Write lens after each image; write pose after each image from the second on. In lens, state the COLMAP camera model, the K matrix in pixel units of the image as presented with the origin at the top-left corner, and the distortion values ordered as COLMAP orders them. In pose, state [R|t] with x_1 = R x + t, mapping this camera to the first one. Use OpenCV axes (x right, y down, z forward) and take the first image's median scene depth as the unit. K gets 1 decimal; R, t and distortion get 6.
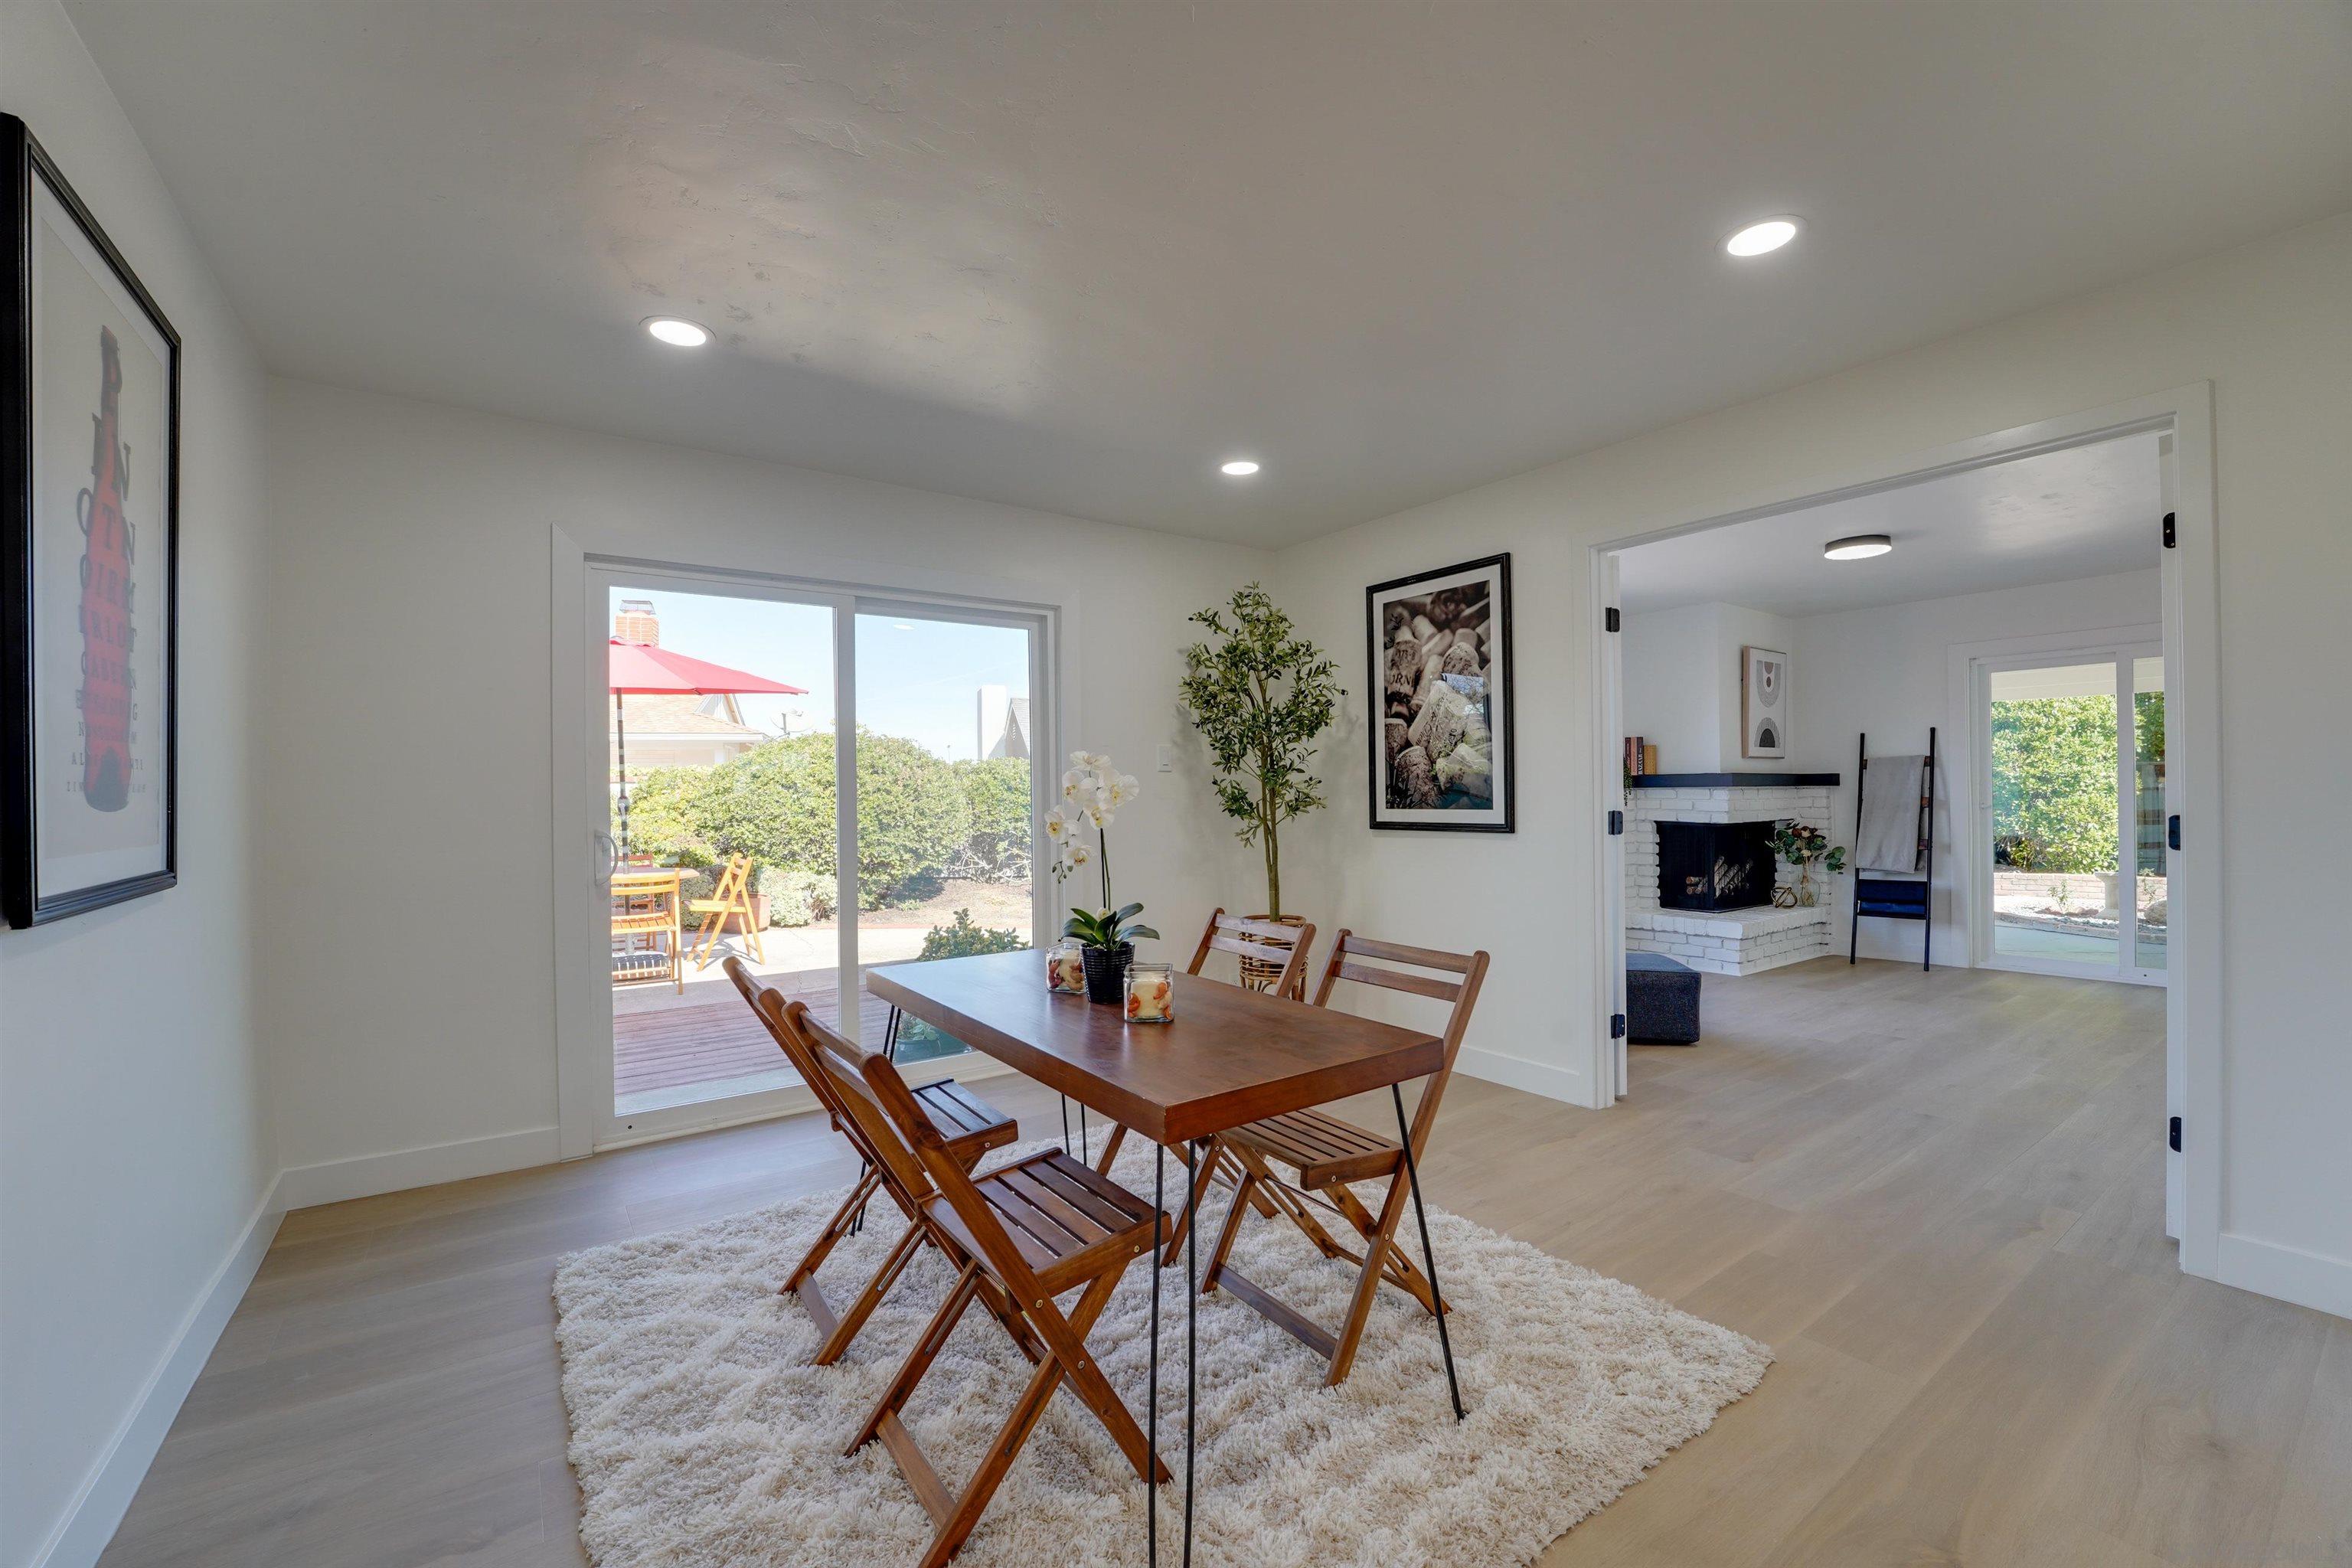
lens RADIAL K [[945.4, 0, 1174.9], [0, 945.4, 788.9], [0, 0, 1]] dist [-0.014457, 0.000473]
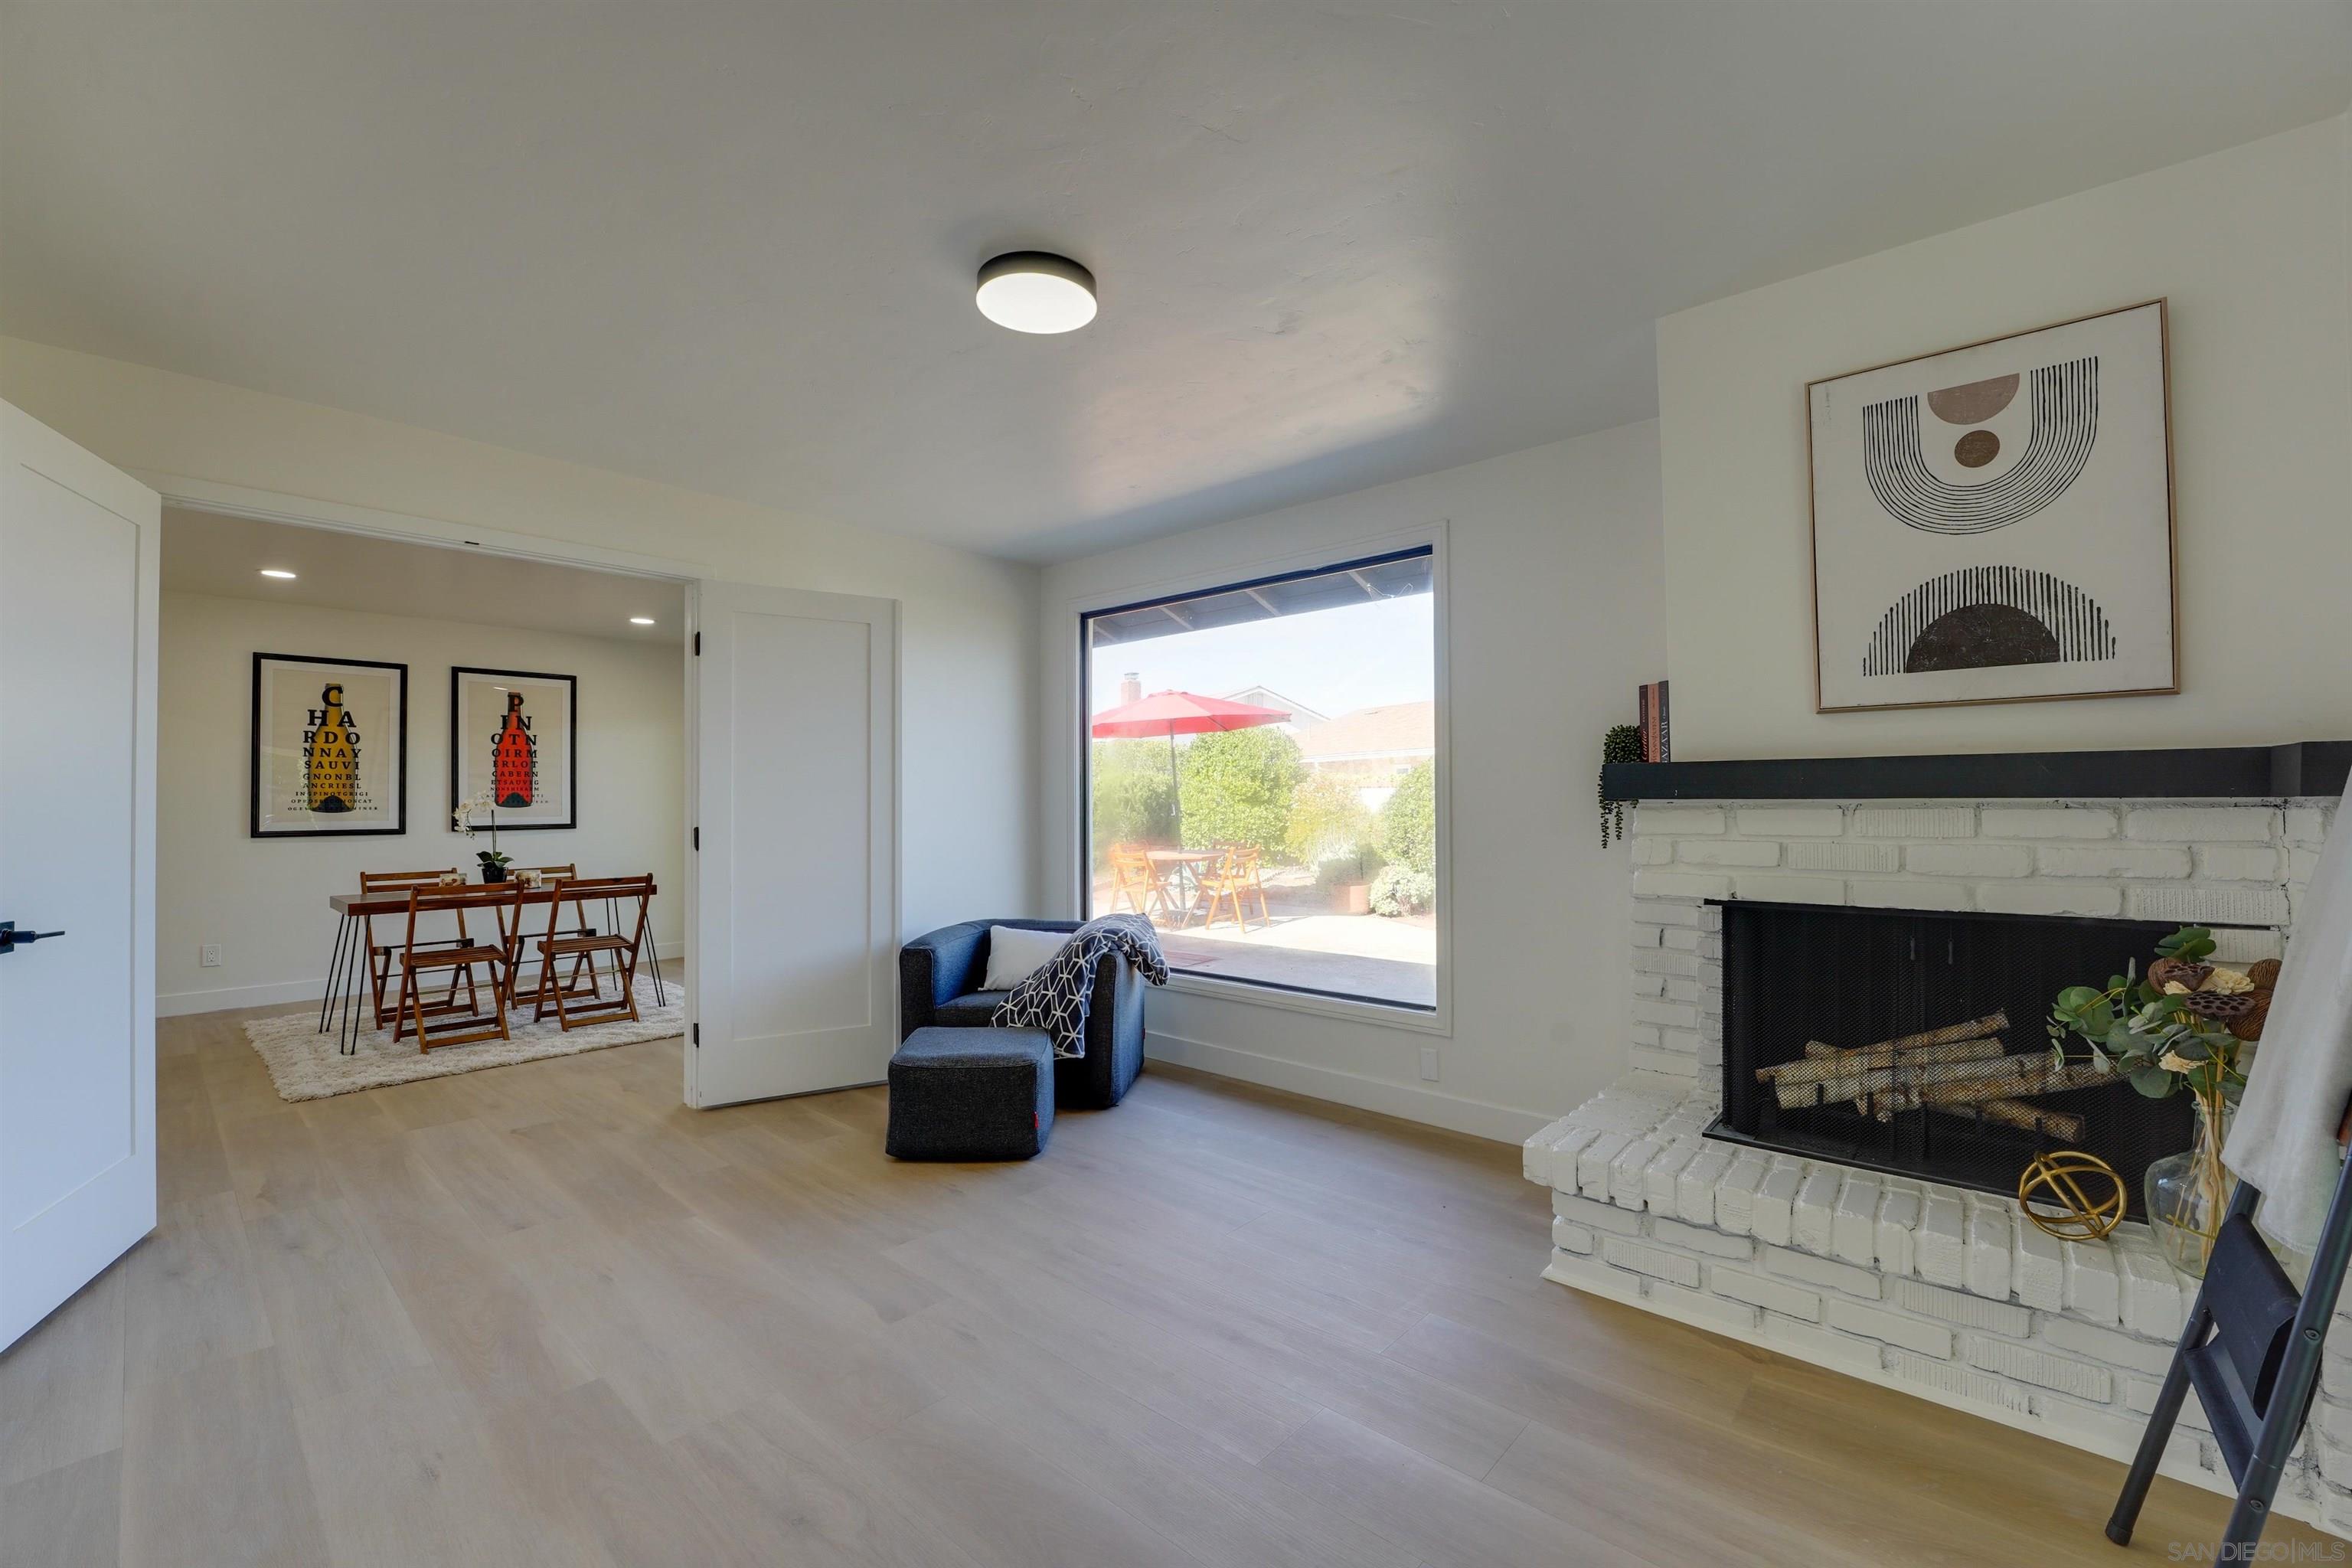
lens RADIAL K [[945.4, 0, 1174.7], [0, 945.4, 785.6], [0, 0, 1]] dist [-0.014457, 0.000473]
pose [[0.225092, -0.003531, -0.974331, 0.856480], [0.004275, 0.999987, -0.002636, -0.008602], [0.974328, -0.003572, 0.225104, 0.686622]]
